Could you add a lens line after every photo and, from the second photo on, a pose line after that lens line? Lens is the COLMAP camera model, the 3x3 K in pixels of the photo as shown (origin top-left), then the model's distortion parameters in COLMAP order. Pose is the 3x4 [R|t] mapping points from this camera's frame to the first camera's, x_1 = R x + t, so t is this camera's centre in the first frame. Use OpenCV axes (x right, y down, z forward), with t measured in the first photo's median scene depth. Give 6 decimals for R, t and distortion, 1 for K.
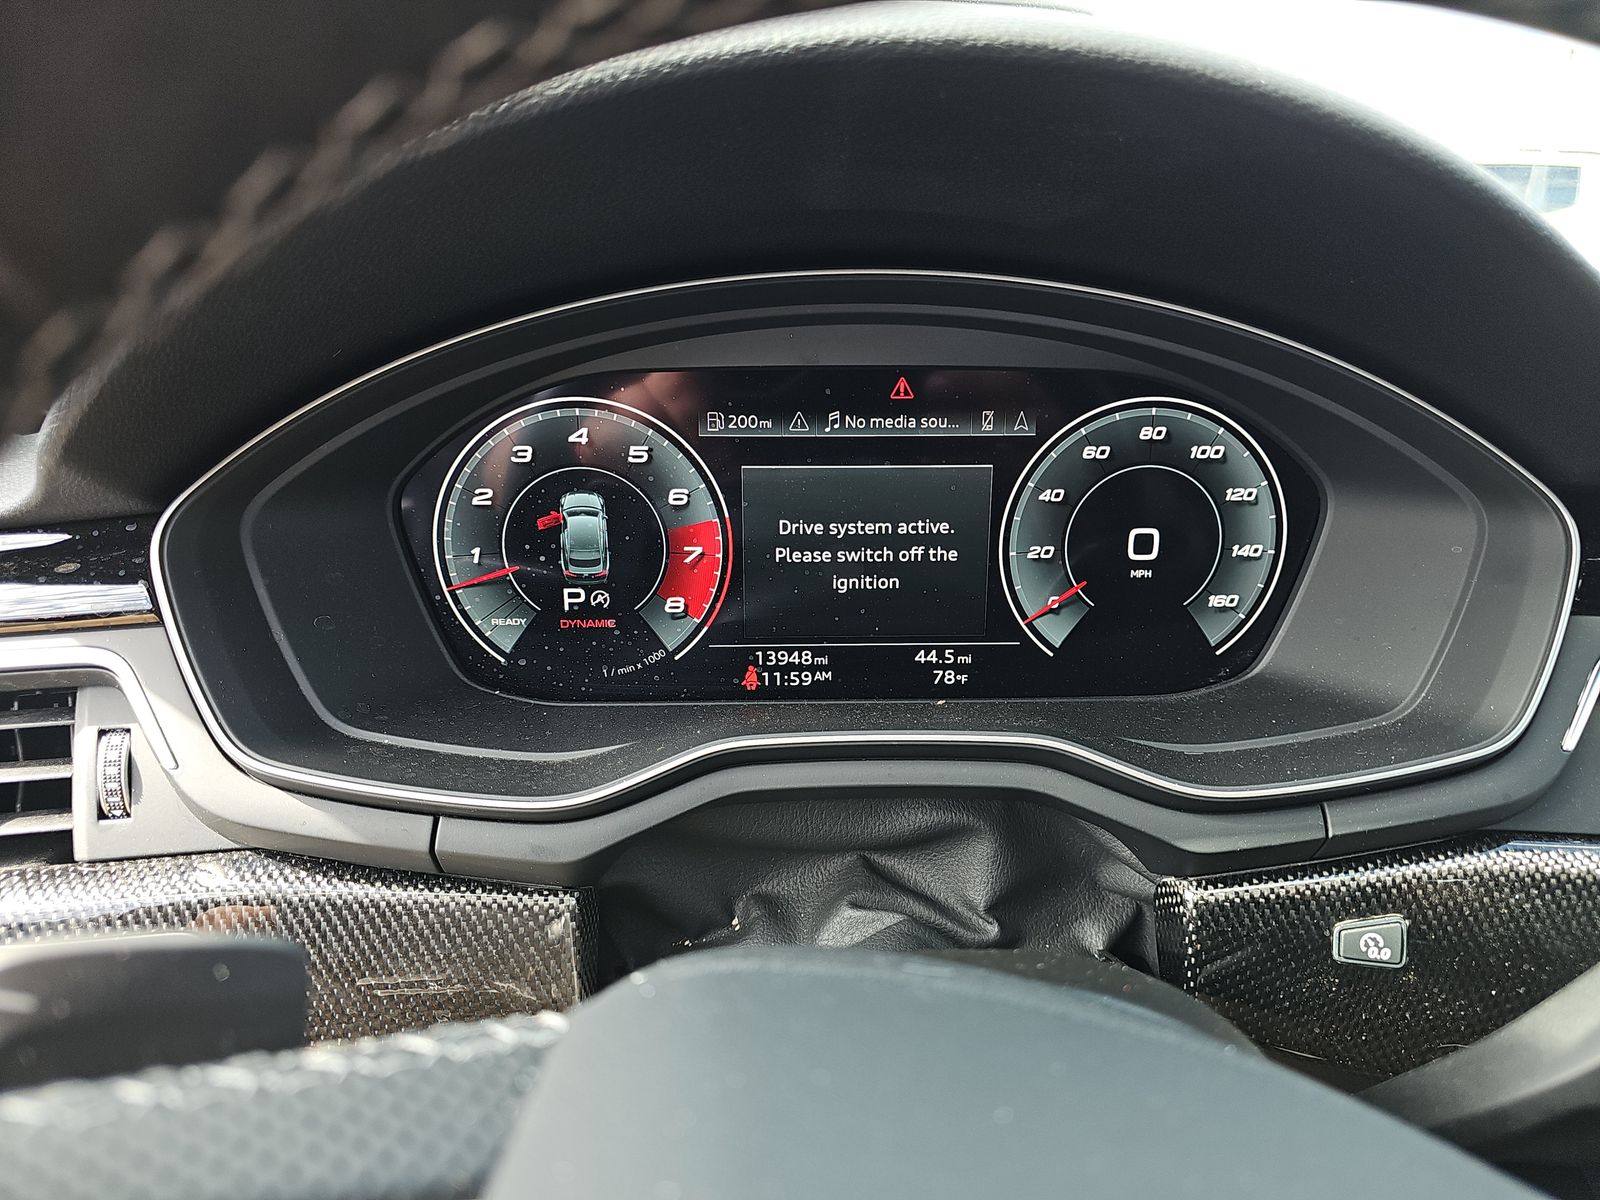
lens RADIAL K [[1086.0, 0, 800.0], [0, 1086.0, 600.0], [0, 0, 1]] dist [0.050671, -0.067423]
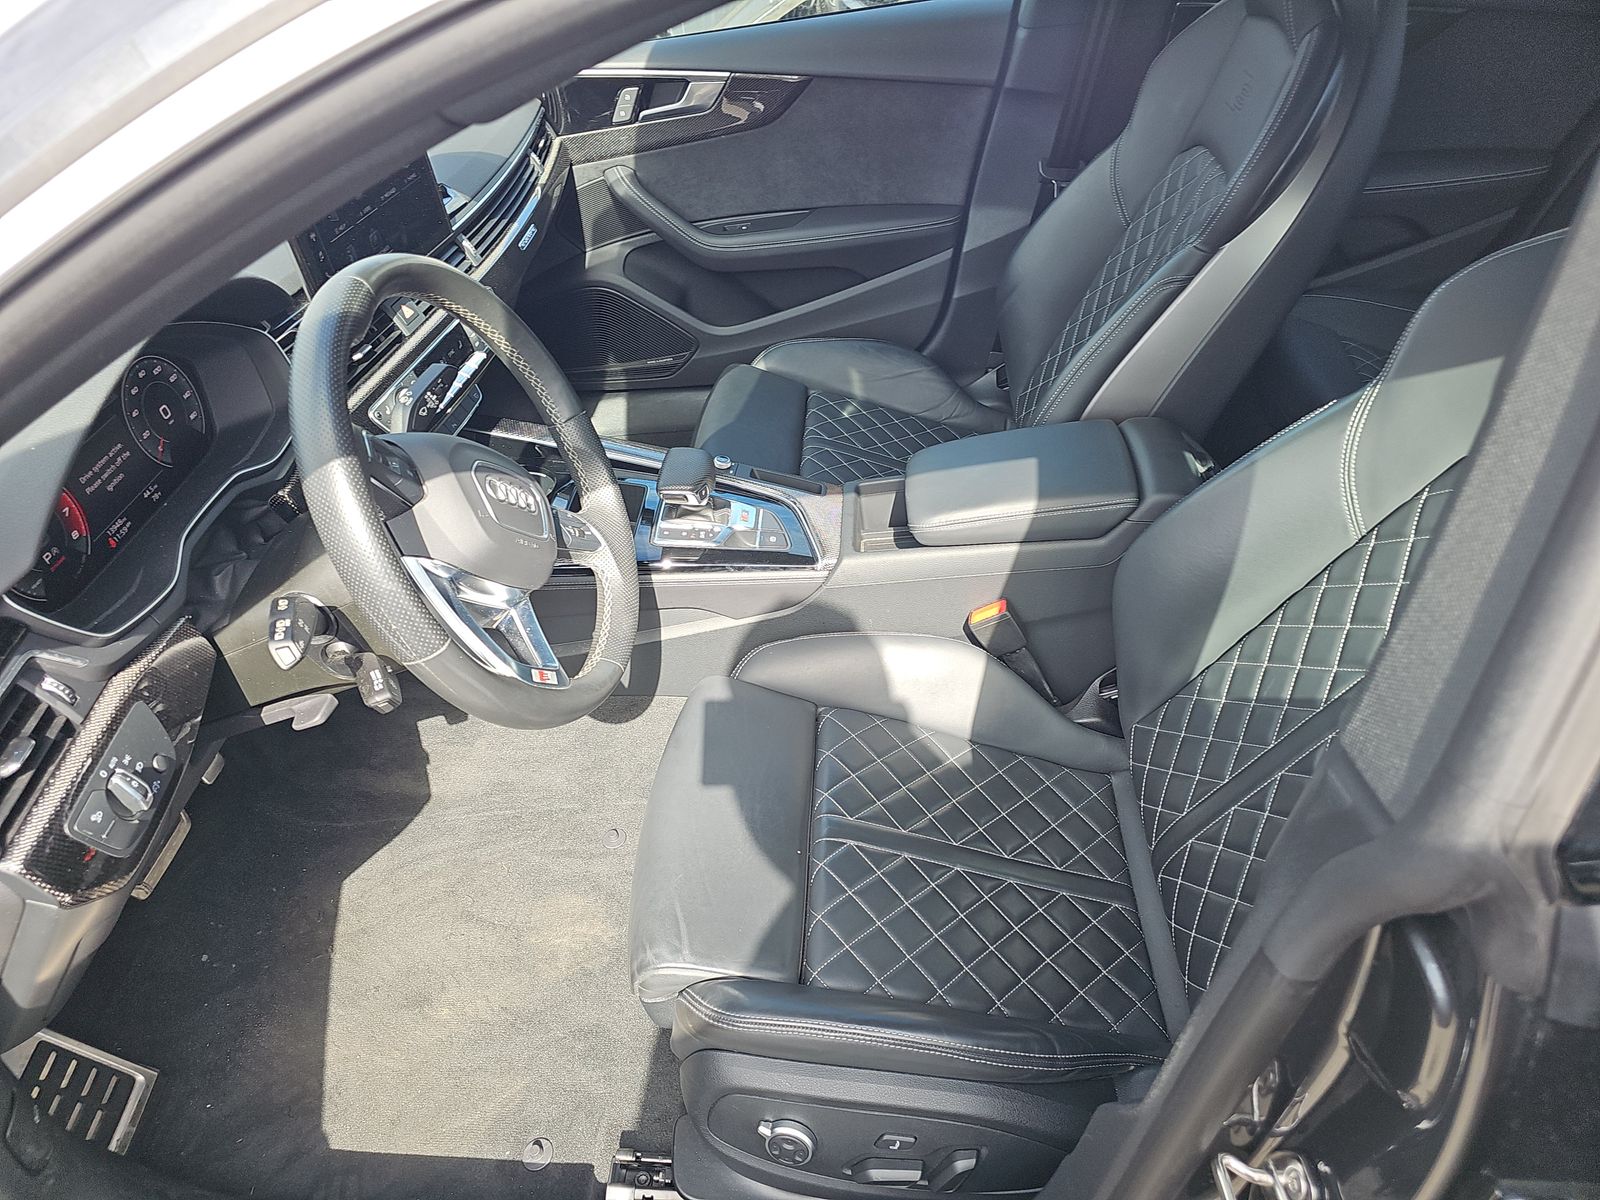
lens RADIAL K [[1060.2, 0, 797.6], [0, 1060.2, 630.4], [0, 0, 1]] dist [-0.004790, -0.000701]
pose [[0.104998, -0.656716, 0.746792, -1.788384], [0.399319, 0.715587, 0.573131, -0.531697], [-0.910780, 0.238031, 0.337375, -1.123996]]
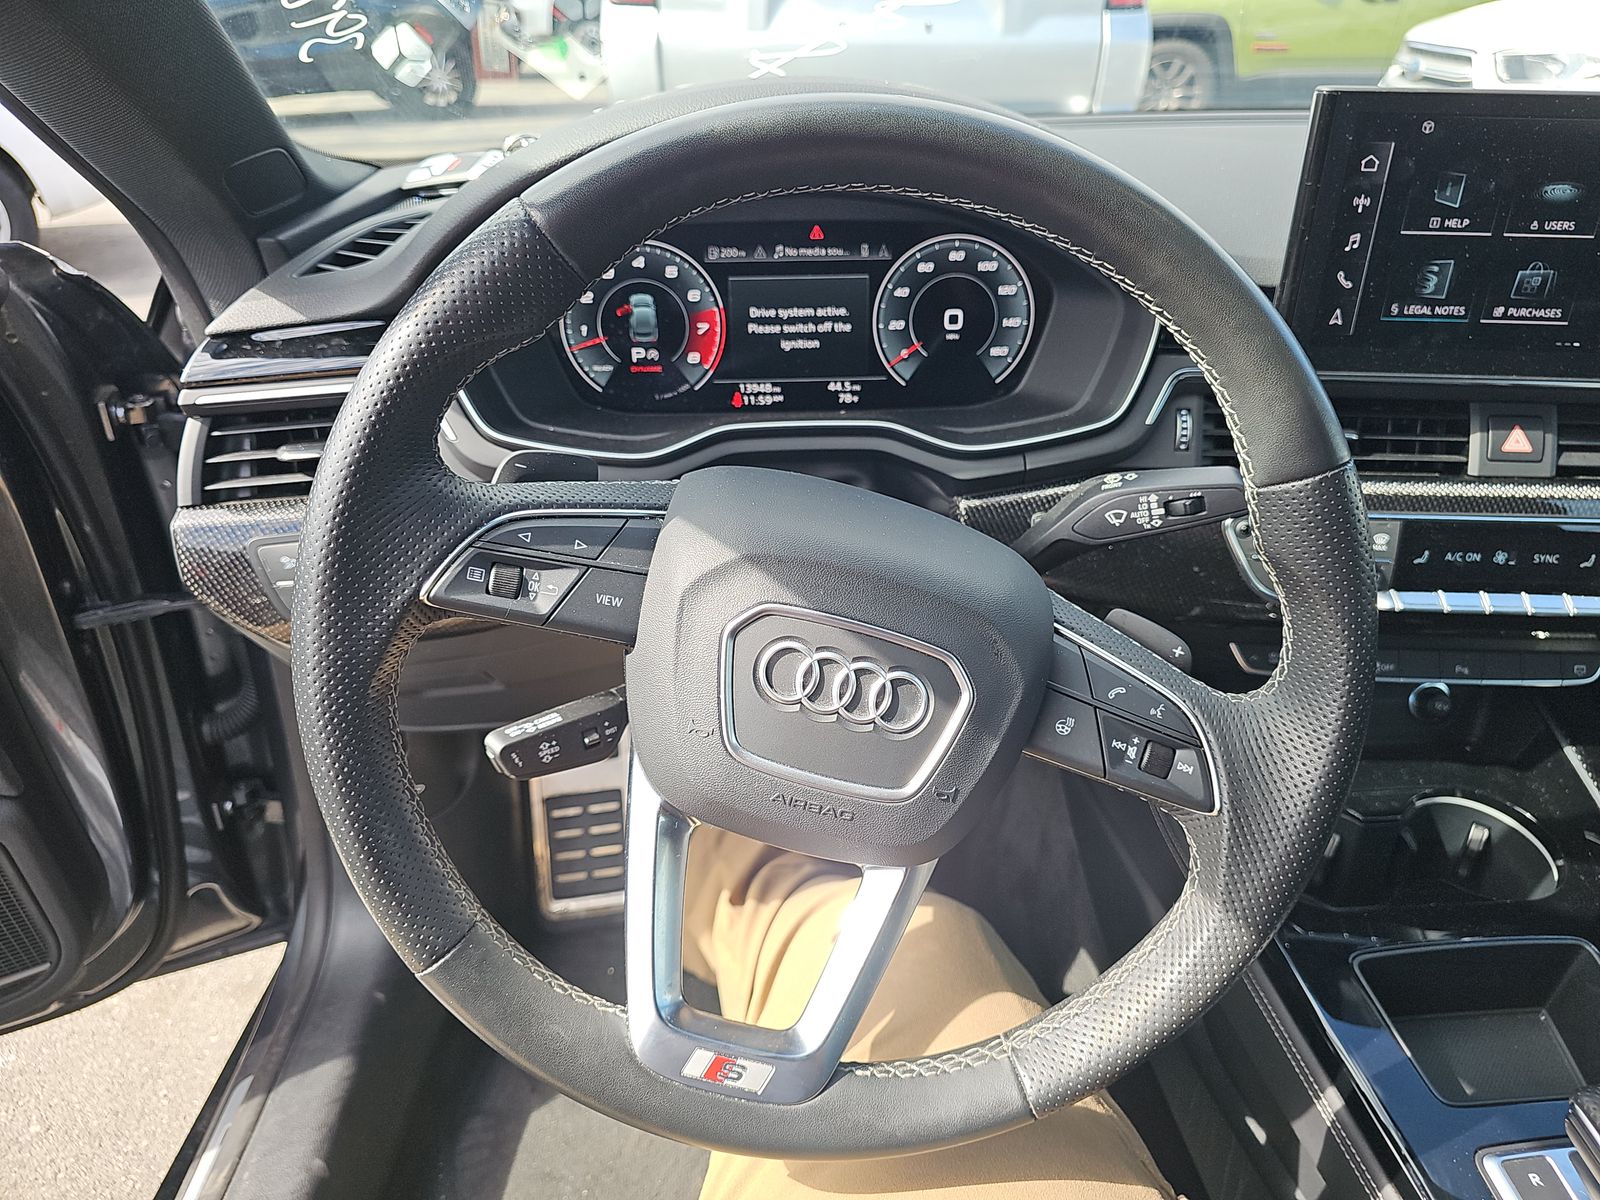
lens RADIAL K [[1061.3, 0, 806.5], [0, 1061.3, 580.9], [0, 0, 1]] dist [0.038407, -0.063684]
pose [[0.999892, -0.014263, 0.003479, 0.060605], [0.013431, 0.984386, 0.175509, 0.062027], [-0.005928, -0.175443, 0.984472, -0.808039]]
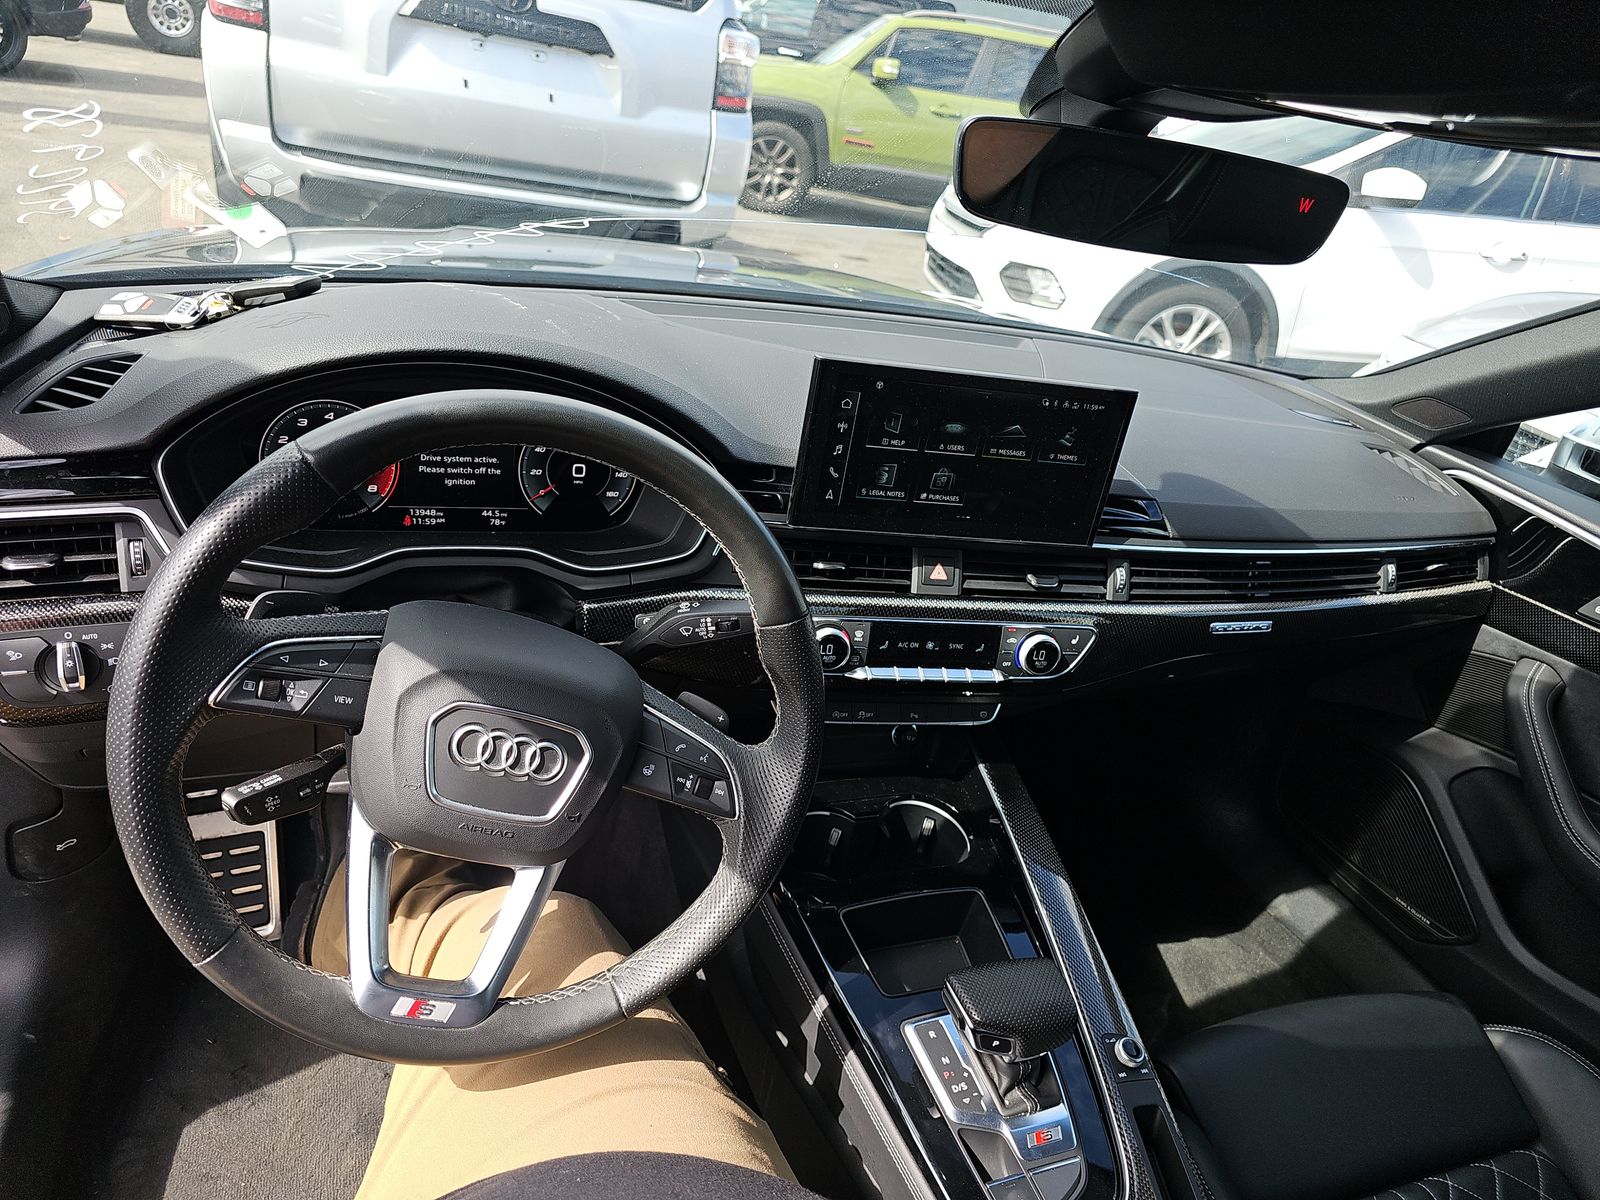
lens RADIAL K [[1086.0, 0, 800.0], [0, 1086.0, 600.0], [0, 0, 1]] dist [0.050671, -0.067423]
pose [[0.939071, -0.002878, 0.343711, -0.062025], [-0.058273, 0.984156, 0.167453, -0.205700], [-0.338748, -0.177279, 0.924025, -1.501107]]
